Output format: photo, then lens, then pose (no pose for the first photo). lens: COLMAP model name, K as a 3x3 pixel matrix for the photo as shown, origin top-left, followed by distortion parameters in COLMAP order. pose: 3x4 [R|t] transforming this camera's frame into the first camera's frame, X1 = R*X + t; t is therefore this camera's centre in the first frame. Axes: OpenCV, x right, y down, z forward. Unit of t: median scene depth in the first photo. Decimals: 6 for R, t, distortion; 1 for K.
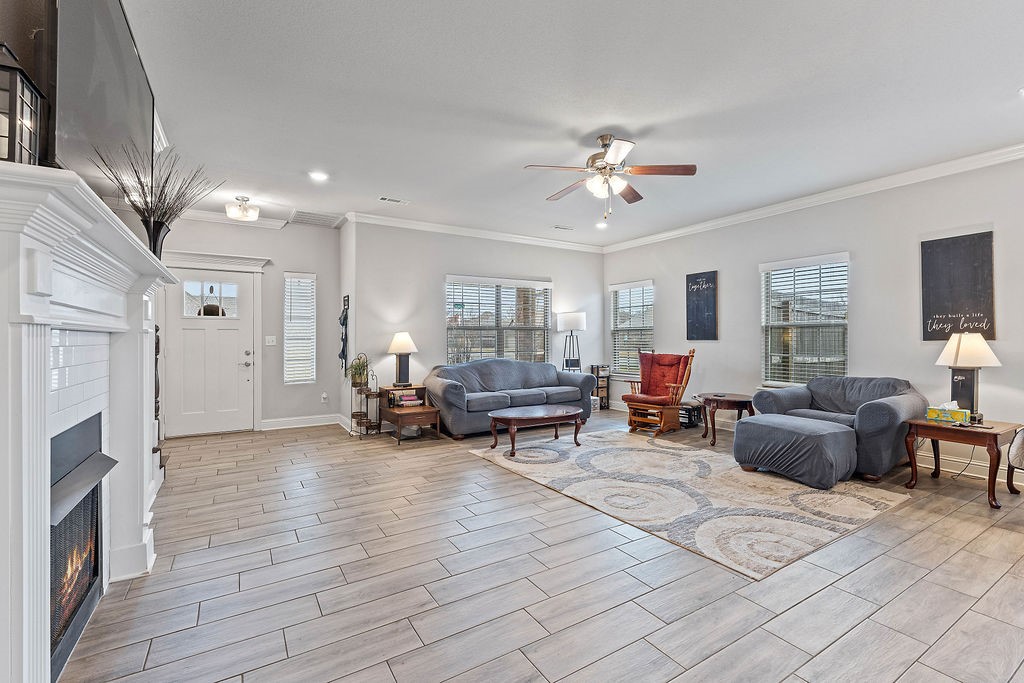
lens RADIAL K [[448.1, 0, 507.1], [0, 448.1, 337.4], [0, 0, 1]] dist [-0.003306, -0.000204]
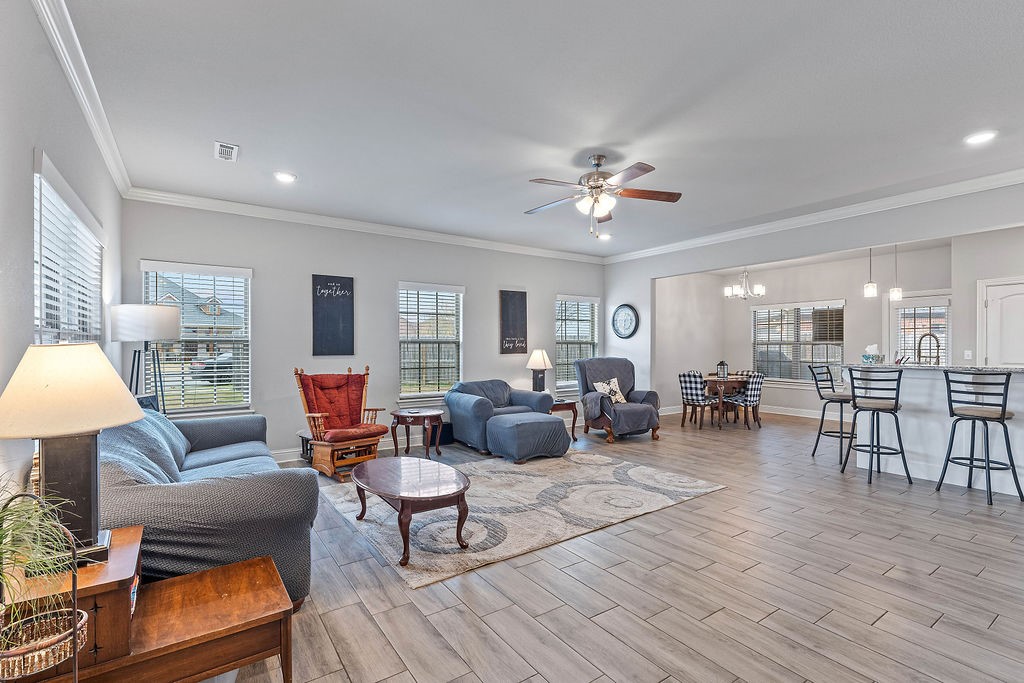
lens RADIAL K [[471.7, 0, 512.0], [0, 471.7, 341.5], [0, 0, 1]] dist [-0.000435, -0.000262]
pose [[-0.053862, 0.014287, 0.998446, -0.680099], [-0.002200, 0.999894, -0.014427, -0.012202], [-0.998546, -0.002973, -0.053825, 1.015110]]
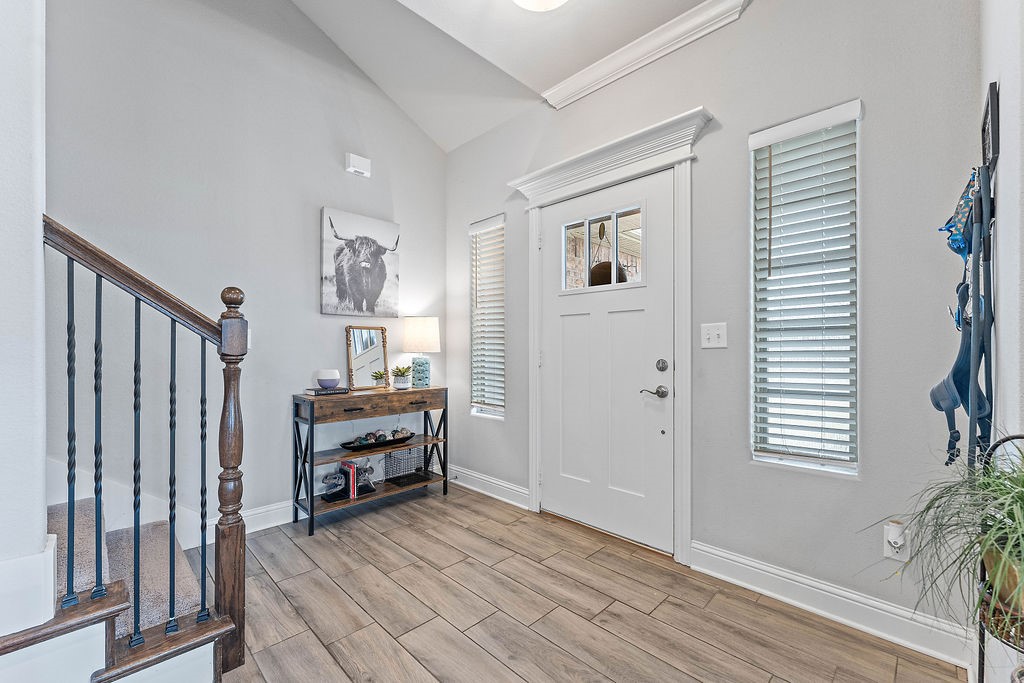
lens RADIAL K [[423.3, 0, 511.3], [0, 423.3, 348.8], [0, 0, 1]] dist [-0.000820, -0.000157]
pose [[0.241062, 0.003627, -0.970503, -0.318002], [0.002219, 0.999988, 0.004288, 0.023606], [0.970507, -0.003188, 0.241051, 1.046188]]
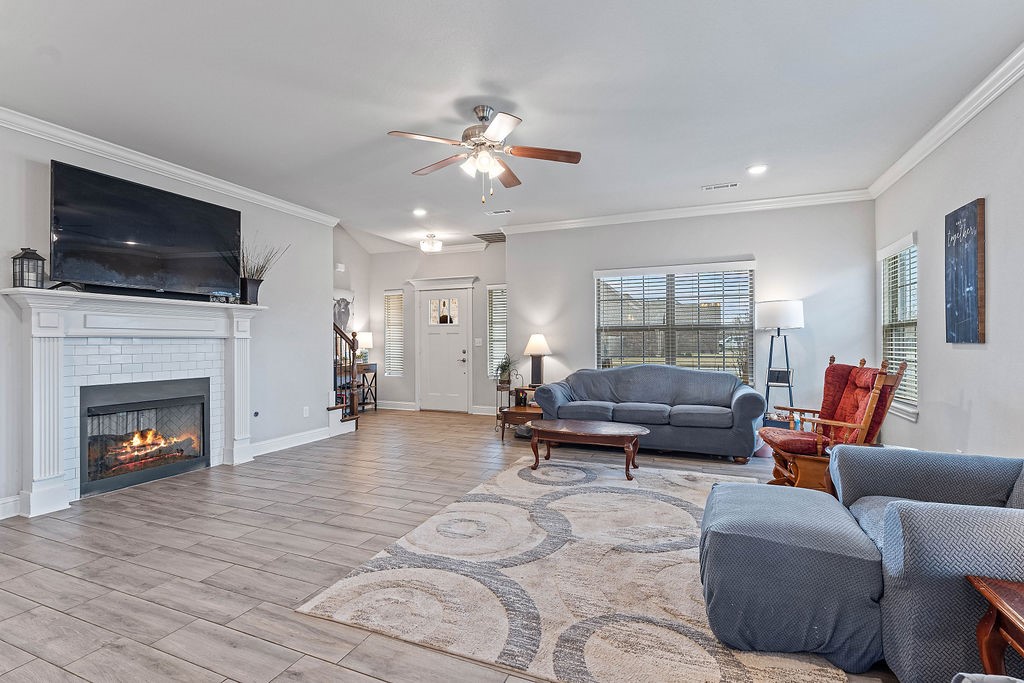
lens RADIAL K [[480.7, 0, 503.5], [0, 480.7, 338.7], [0, 0, 1]] dist [-0.000799, 0.000195]
pose [[0.583555, -0.002934, -0.812068, 0.812423], [0.003915, 0.999992, -0.000800, -0.000779], [0.812064, -0.002712, 0.583562, 0.395543]]
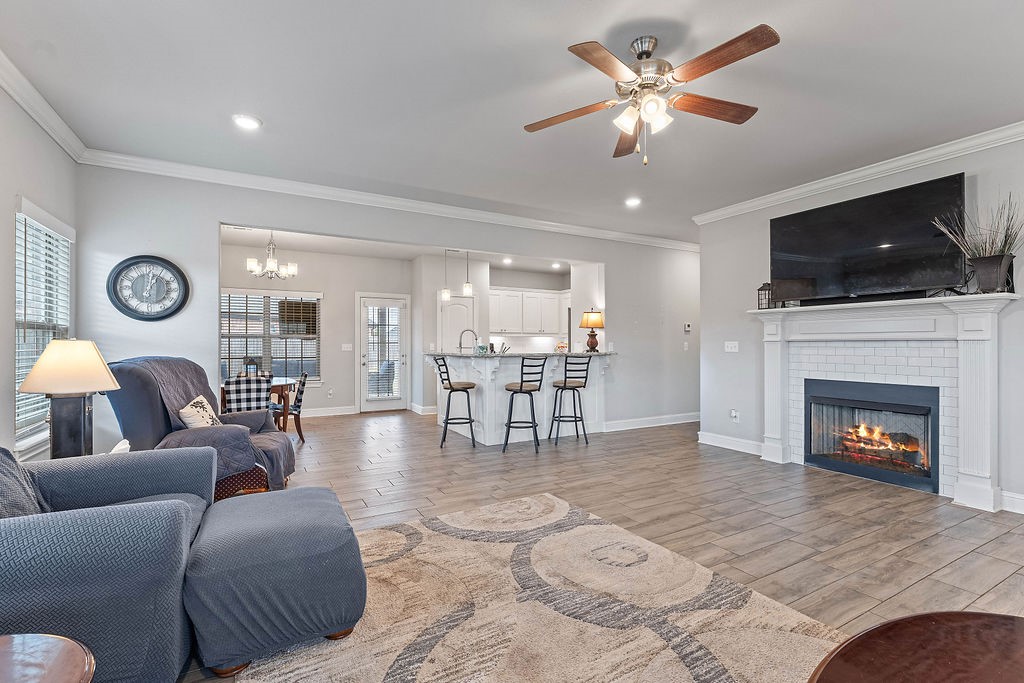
lens RADIAL K [[458.3, 0, 510.6], [0, 458.3, 338.5], [0, 0, 1]] dist [-0.001236, -0.000221]
pose [[-0.999348, 0.004161, 0.035856, 0.322444], [0.003578, 0.999861, -0.016299, 0.002317], [-0.035919, -0.016160, -0.999224, 1.371999]]
